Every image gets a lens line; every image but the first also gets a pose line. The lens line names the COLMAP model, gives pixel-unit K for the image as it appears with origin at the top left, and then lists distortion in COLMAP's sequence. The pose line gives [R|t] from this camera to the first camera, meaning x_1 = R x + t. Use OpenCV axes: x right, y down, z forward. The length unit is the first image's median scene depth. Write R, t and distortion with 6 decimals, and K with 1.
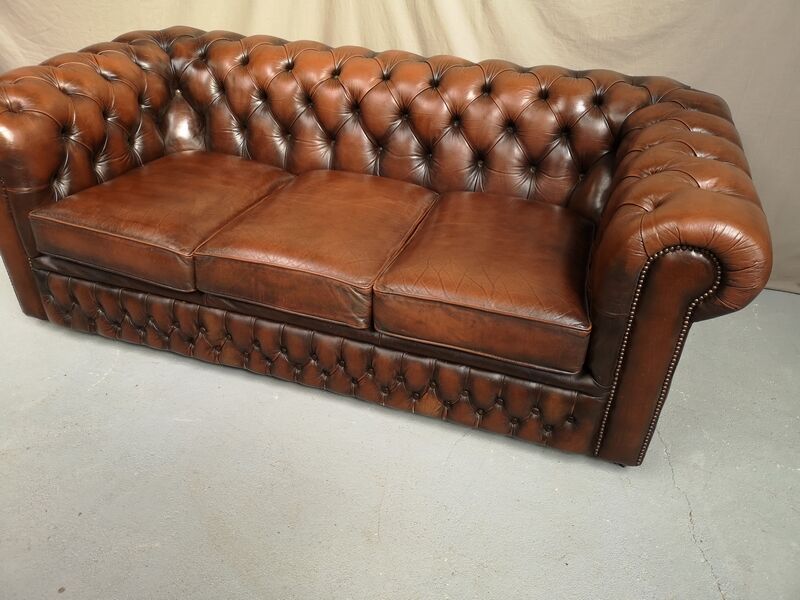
lens RADIAL K [[610.8, 0, 400.0], [0, 610.8, 294.2], [0, 0, 1]] dist [0.047228, -0.050027]
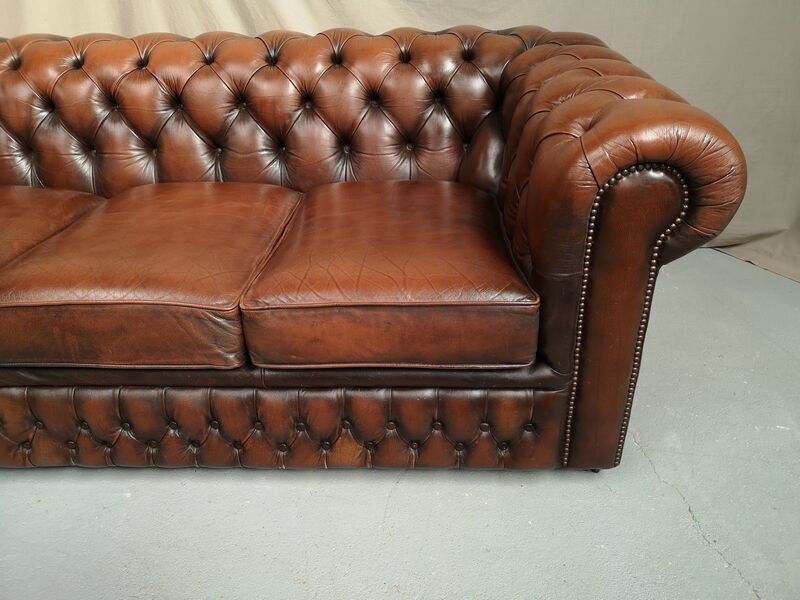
lens RADIAL K [[610.8, 0, 402.0], [0, 610.8, 296.3], [0, 0, 1]] dist [0.047228, -0.050027]
pose [[0.959321, -0.178987, 0.218327, -0.013690], [0.195194, 0.979227, -0.054895, 0.044299], [-0.203966, 0.095278, 0.974330, 0.219641]]
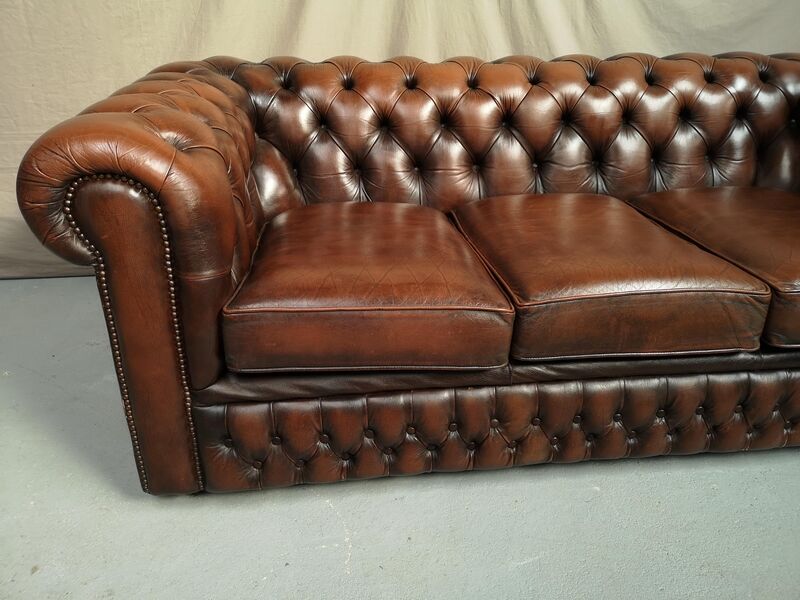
lens RADIAL K [[610.8, 0, 399.1], [0, 610.8, 294.9], [0, 0, 1]] dist [0.047228, -0.050027]
pose [[0.909684, -0.202402, 0.362641, -0.621981], [0.247870, 0.965226, -0.083057, -0.048947], [-0.333219, 0.165443, 0.928221, 0.359116]]
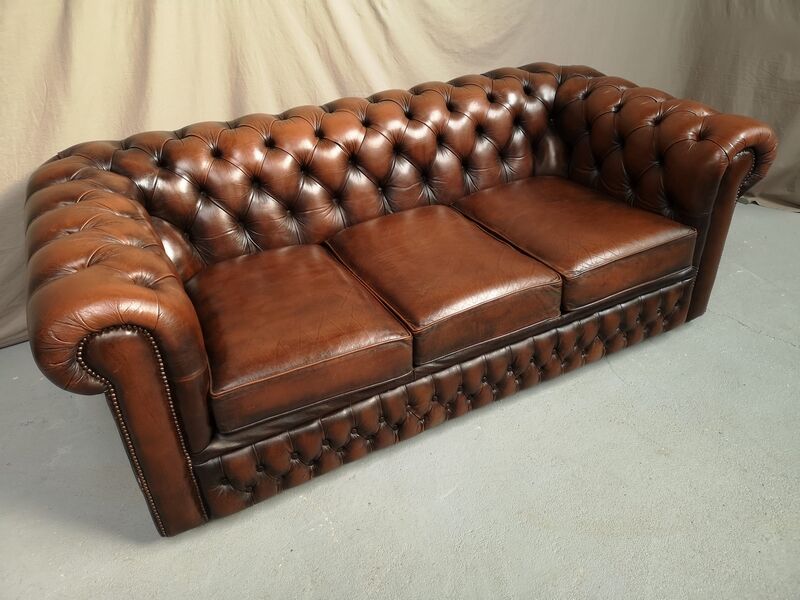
lens RADIAL K [[610.8, 0, 399.2], [0, 610.8, 293.2], [0, 0, 1]] dist [0.047228, -0.050027]
pose [[0.702766, -0.435827, 0.562294, -0.776579], [0.446157, 0.885634, 0.128827, -0.228450], [-0.554133, 0.160336, 0.816841, 0.176271]]
